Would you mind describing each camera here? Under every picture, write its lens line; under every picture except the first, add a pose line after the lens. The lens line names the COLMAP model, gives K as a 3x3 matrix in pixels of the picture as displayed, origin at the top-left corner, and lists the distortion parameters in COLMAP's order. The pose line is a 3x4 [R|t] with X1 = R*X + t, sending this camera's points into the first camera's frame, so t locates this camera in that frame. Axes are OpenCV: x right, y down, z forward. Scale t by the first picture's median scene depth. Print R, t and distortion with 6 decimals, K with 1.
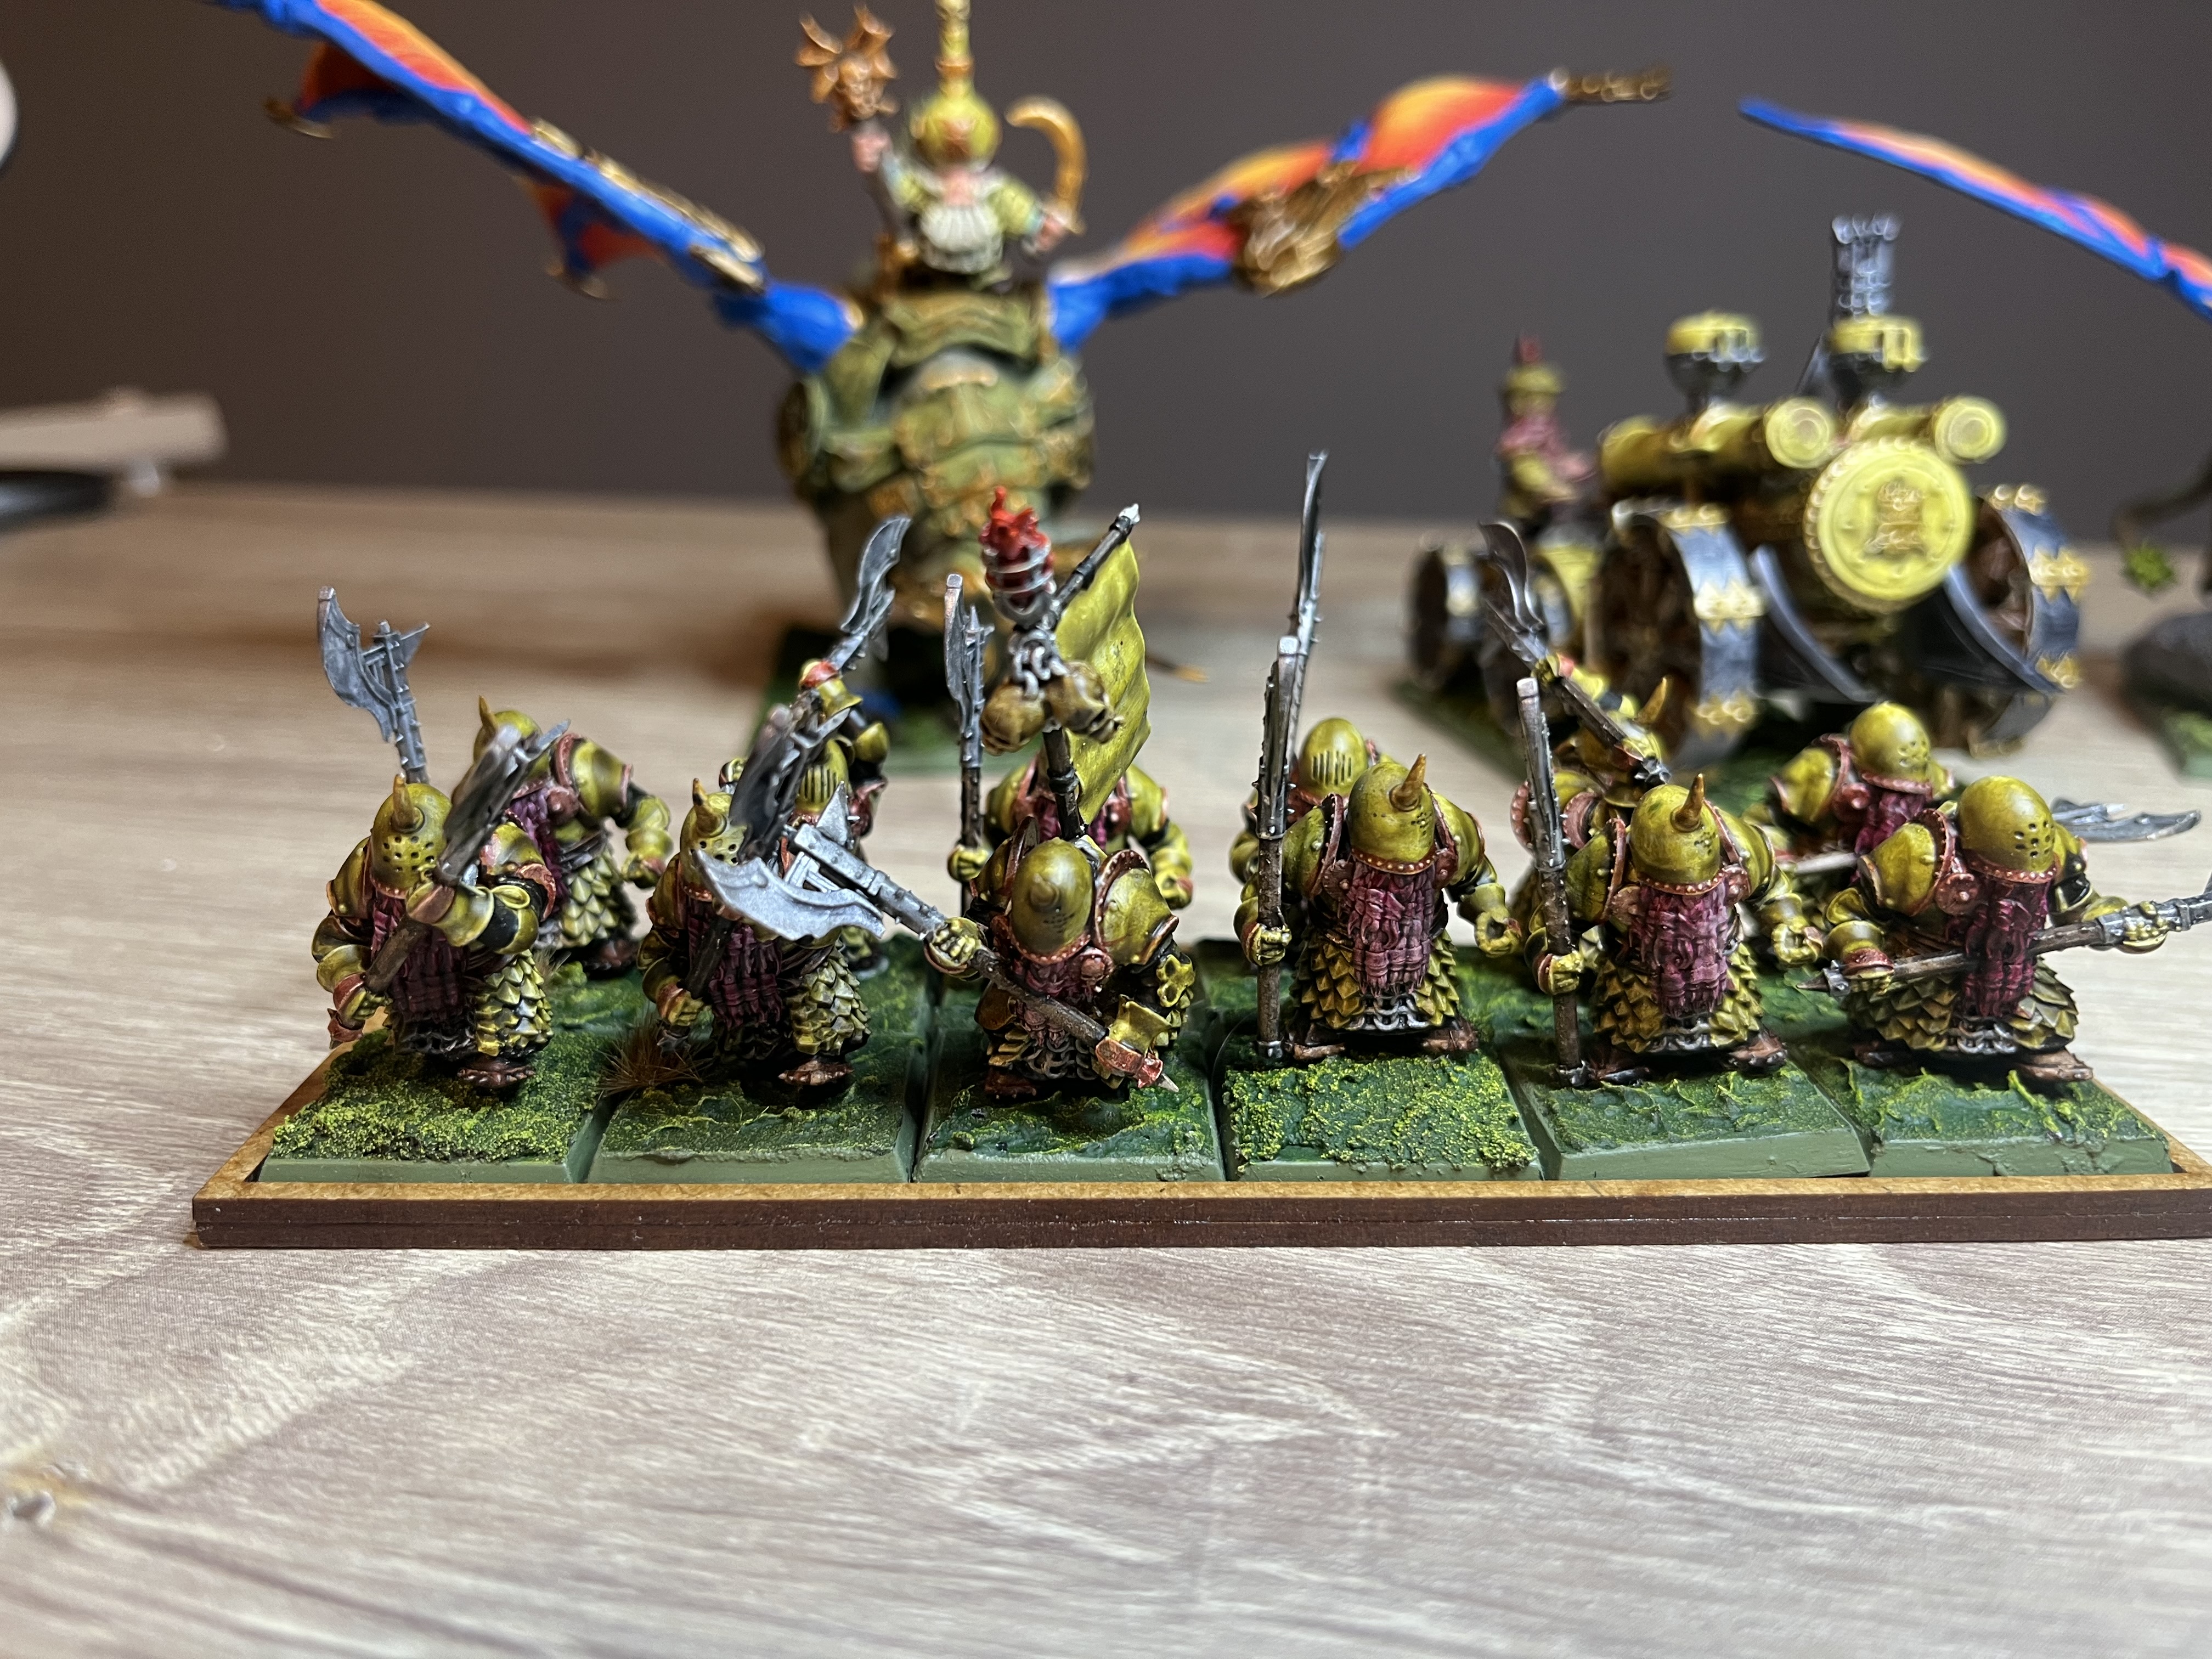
lens RADIAL K [[1775.5, 0, 1106.0], [0, 1775.5, 829.5], [0, 0, 1]] dist [0.044784, -0.117799]
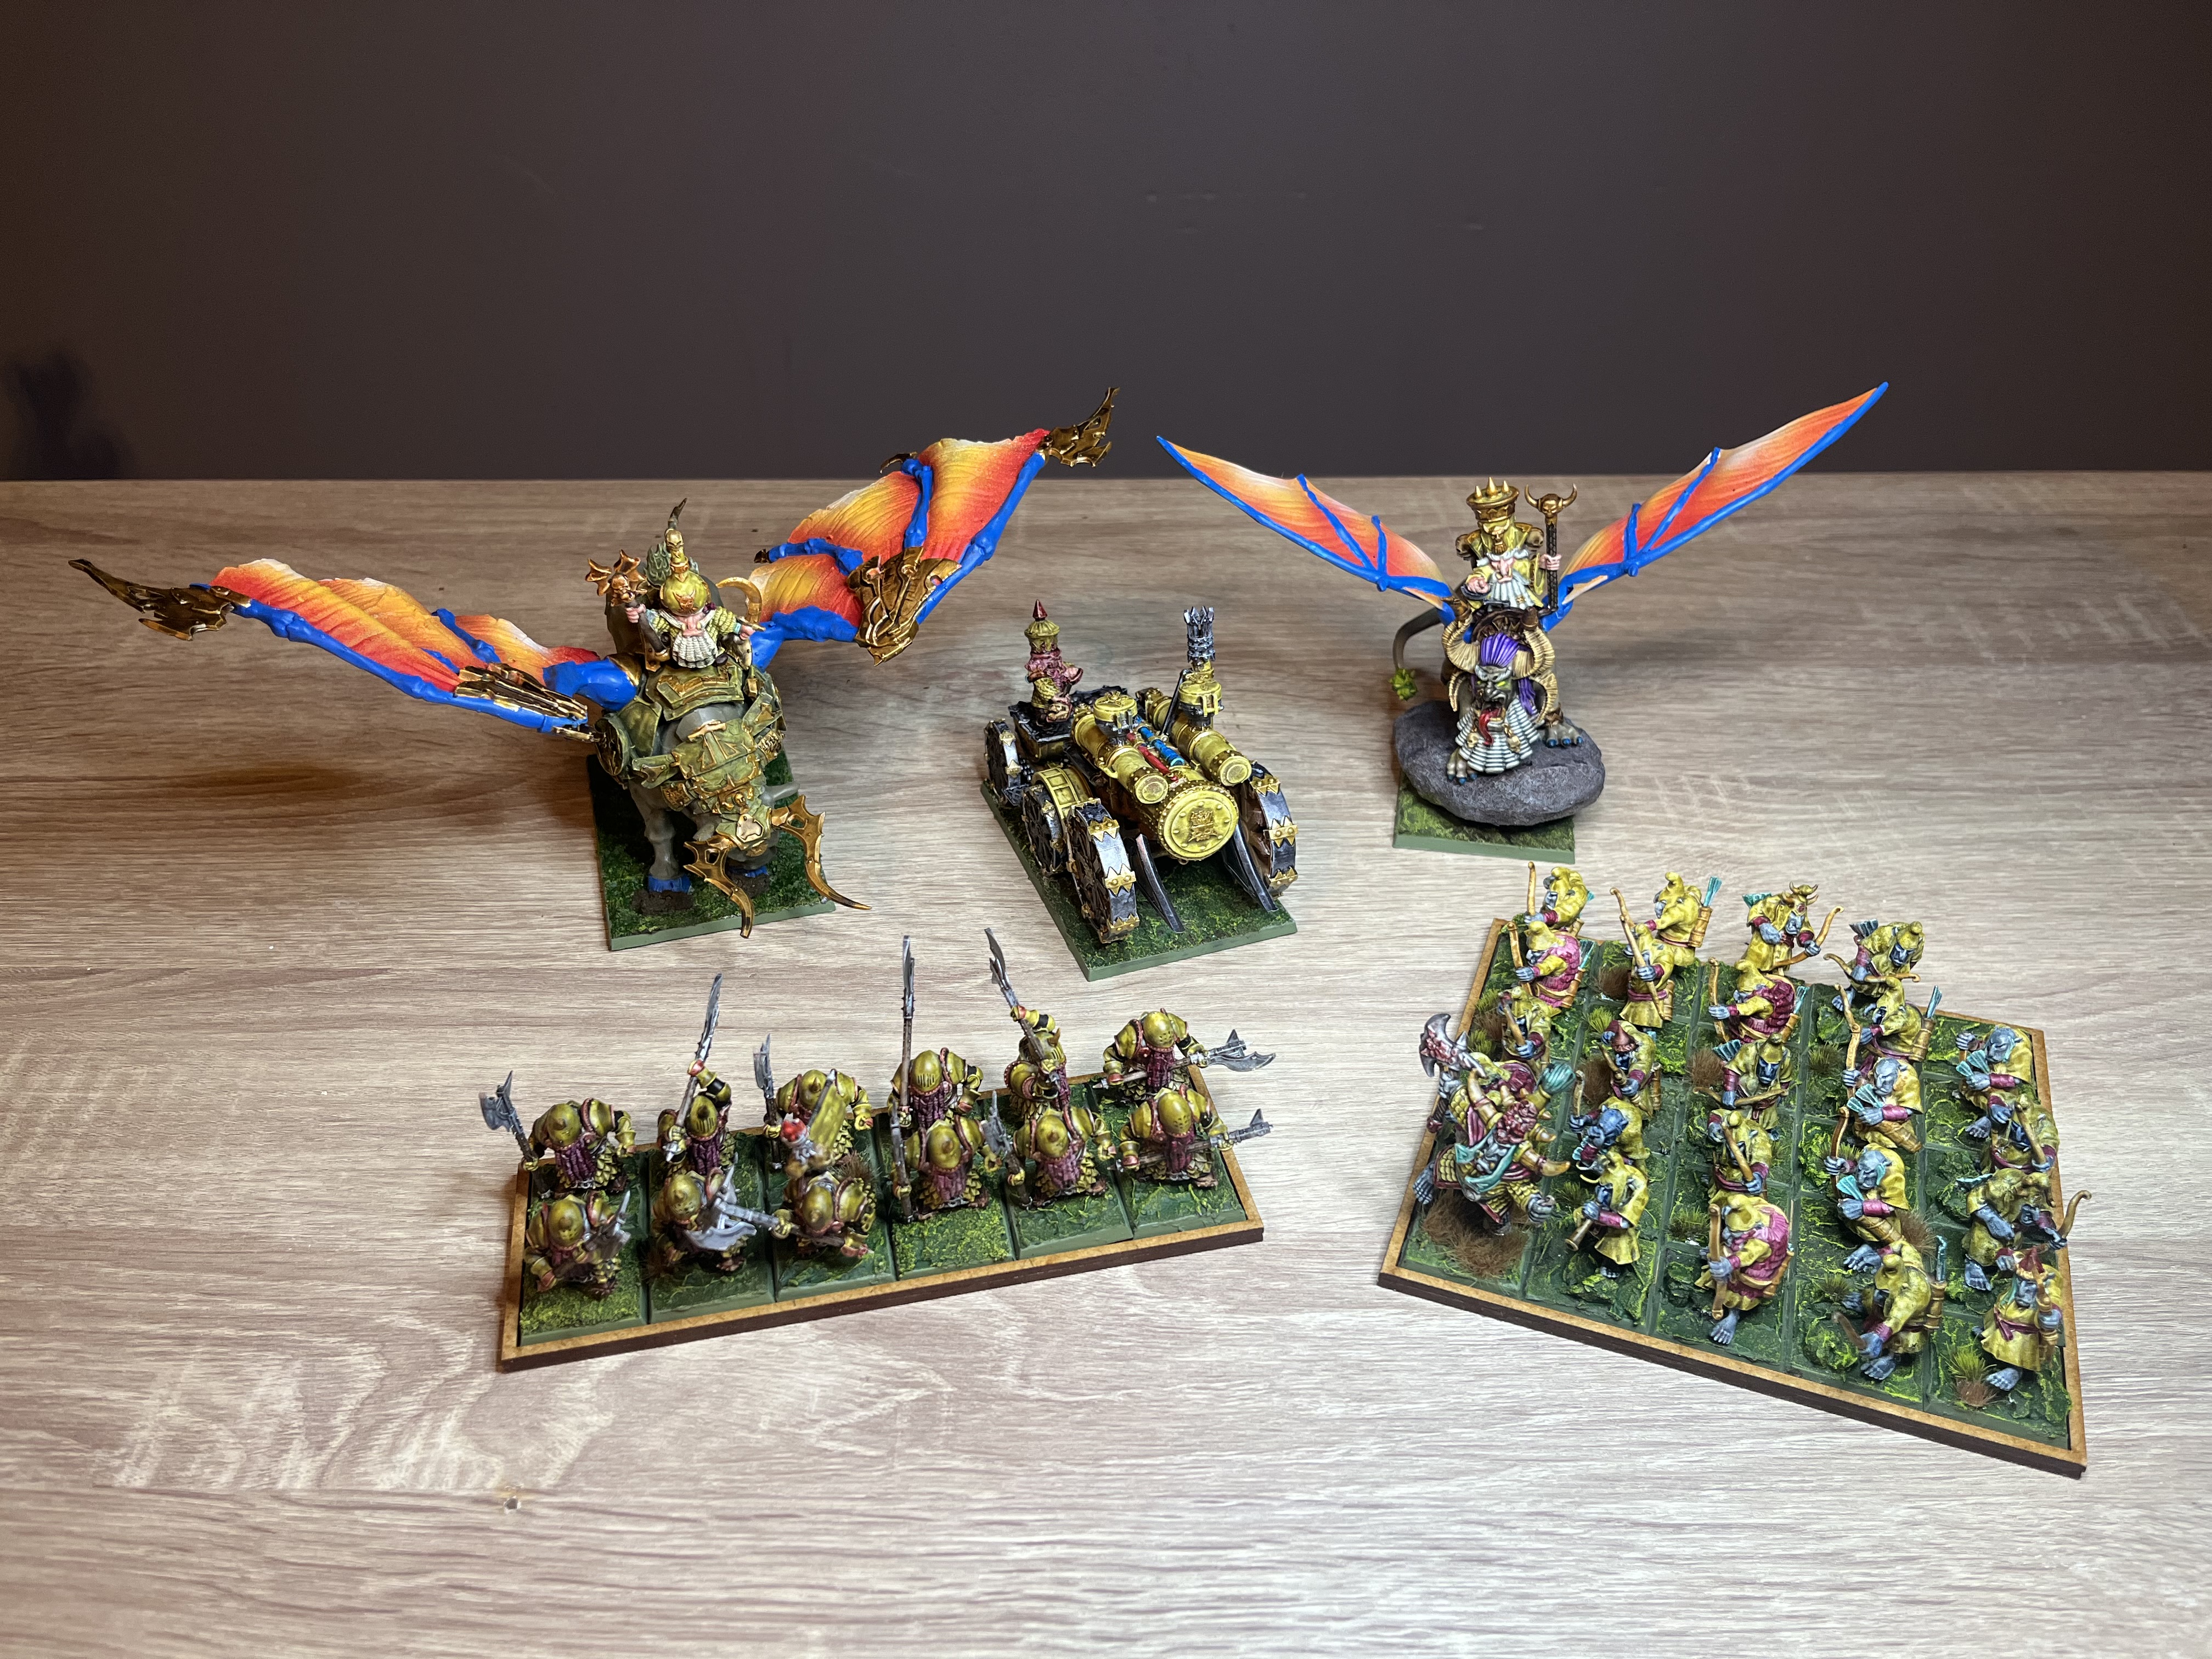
lens RADIAL K [[1694.3, 0, 1106.0], [0, 1694.3, 829.5], [0, 0, 1]] dist [0.049510, -0.102276]
pose [[0.981050, -0.119337, 0.152640, 0.076096], [0.073131, 0.957605, 0.278649, -1.254192], [-0.179422, -0.262206, 0.948186, -1.426034]]
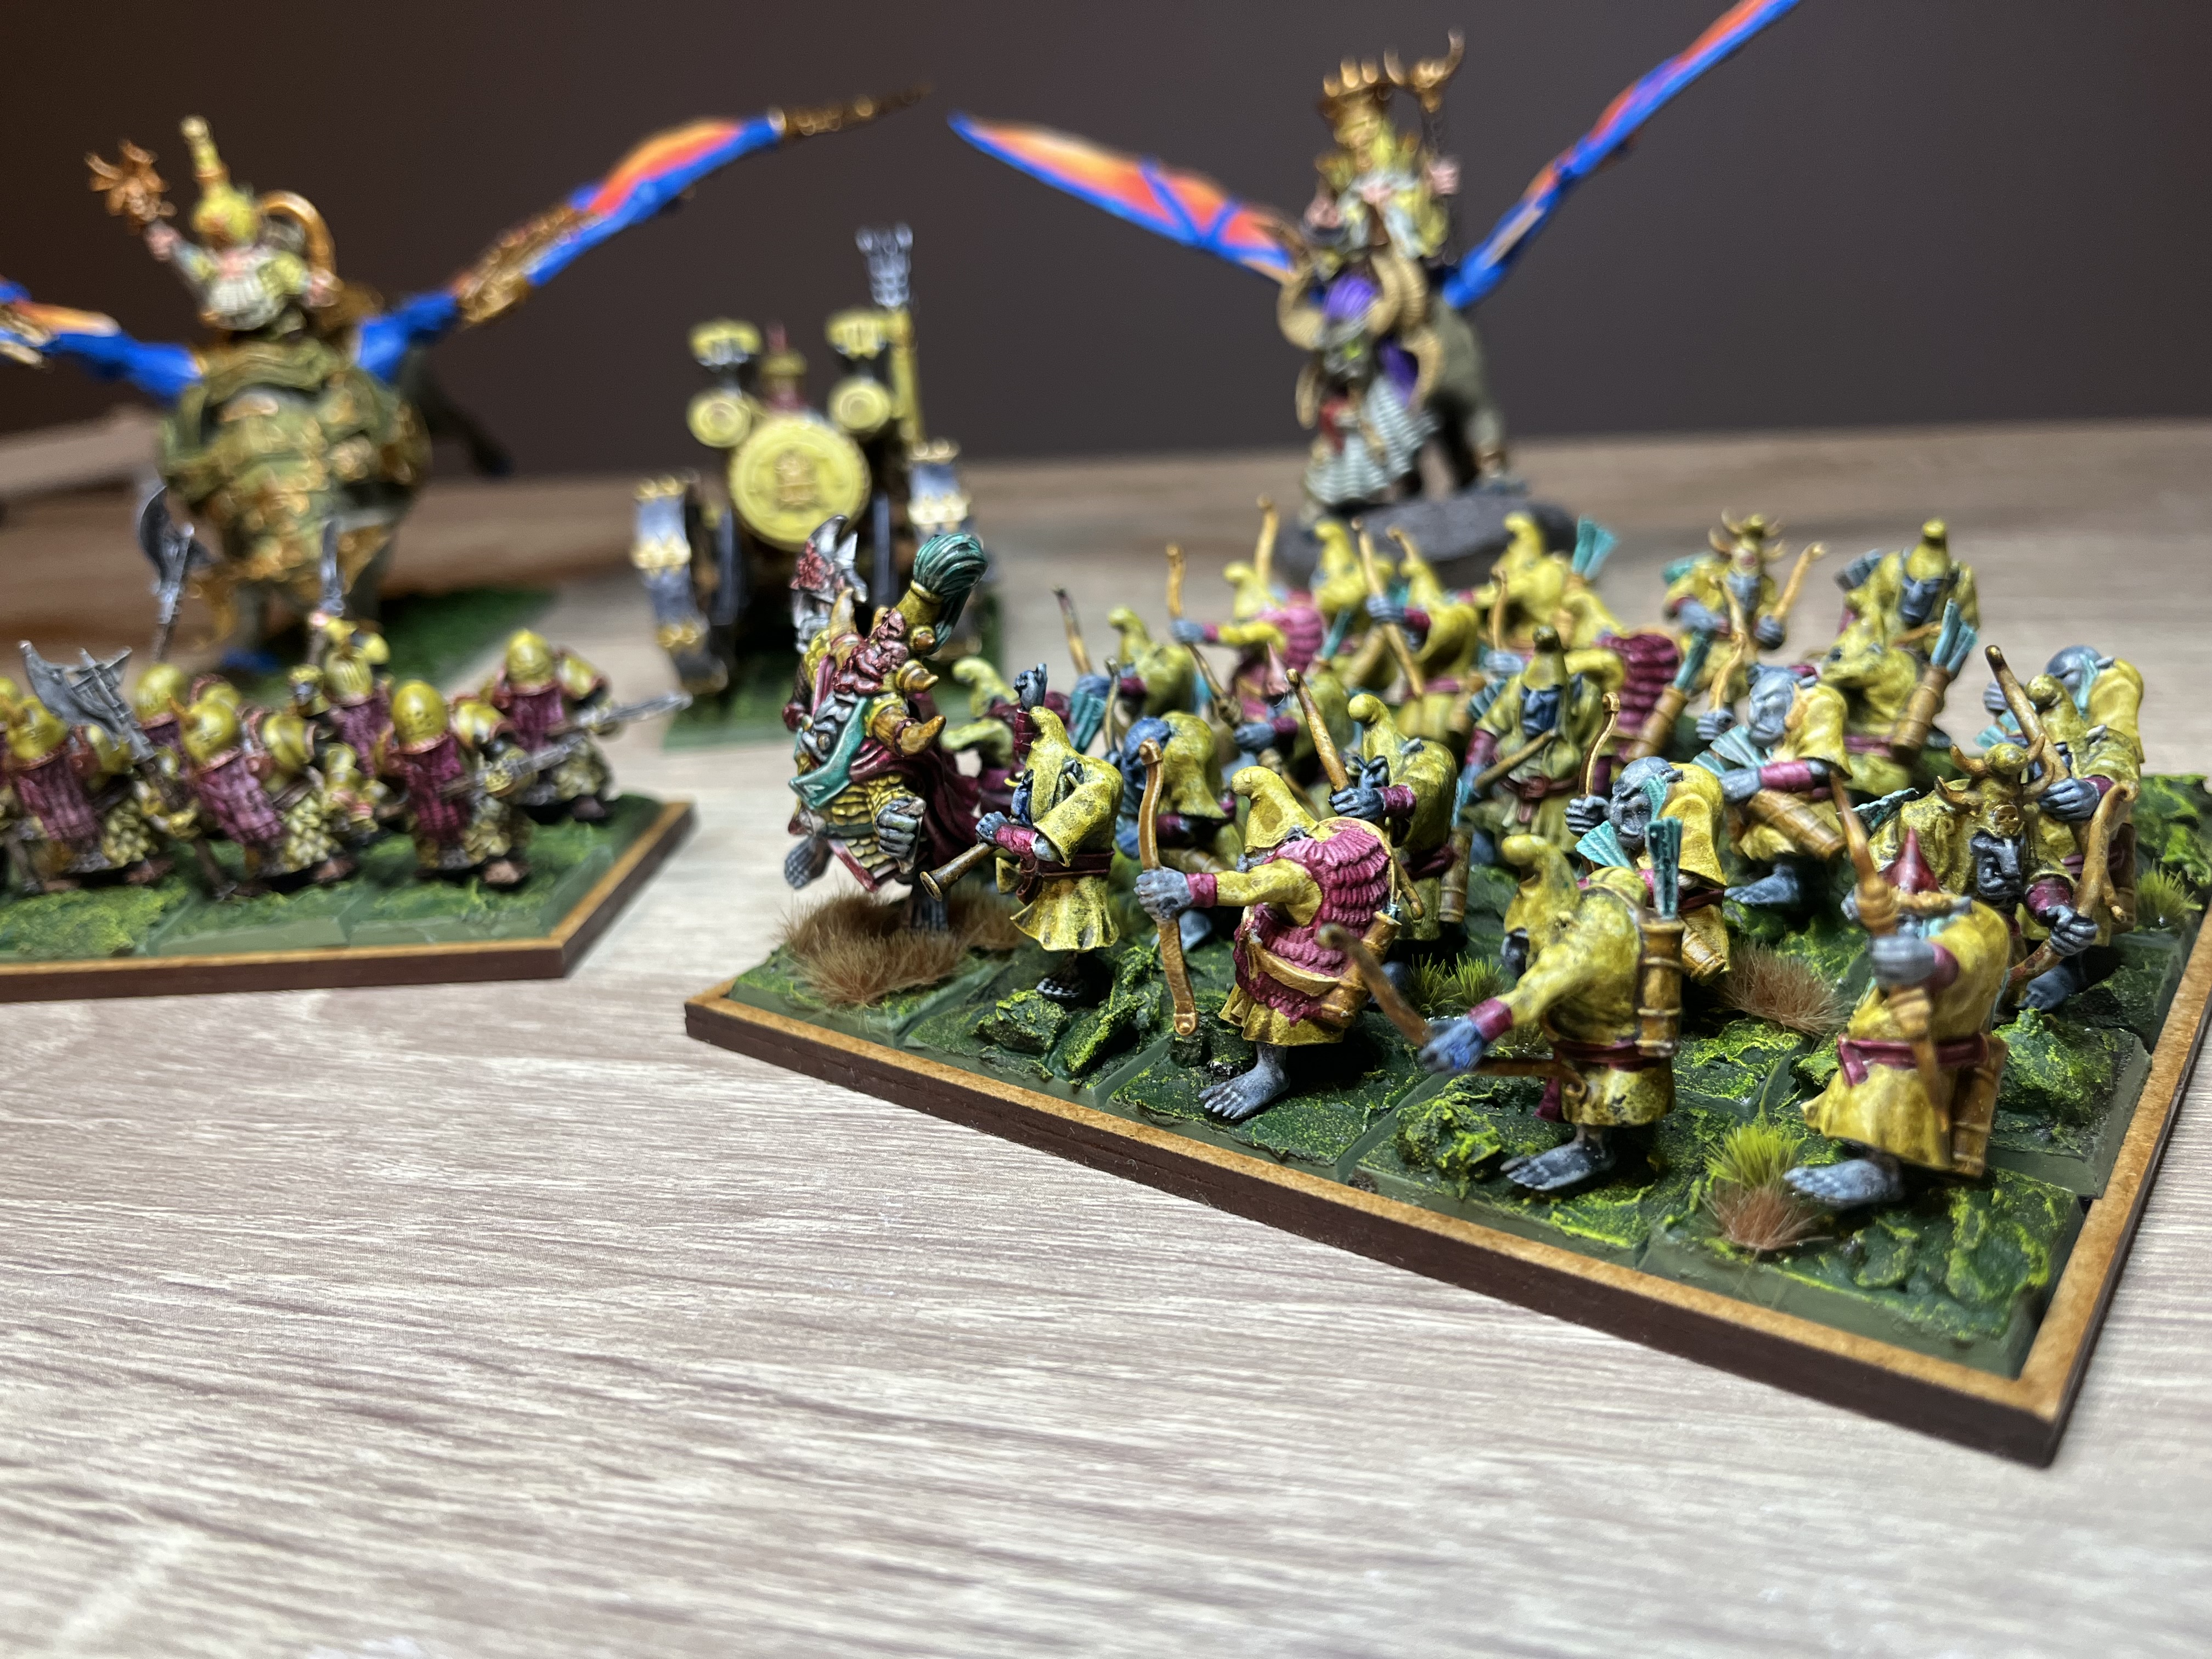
lens RADIAL K [[1775.5, 0, 1106.0], [0, 1775.5, 829.5], [0, 0, 1]] dist [0.044784, -0.117799]
pose [[0.993491, -0.048098, -0.103260, 1.391851], [0.051419, 0.998234, 0.029745, 0.093872], [0.101647, -0.034861, 0.994209, -0.497023]]
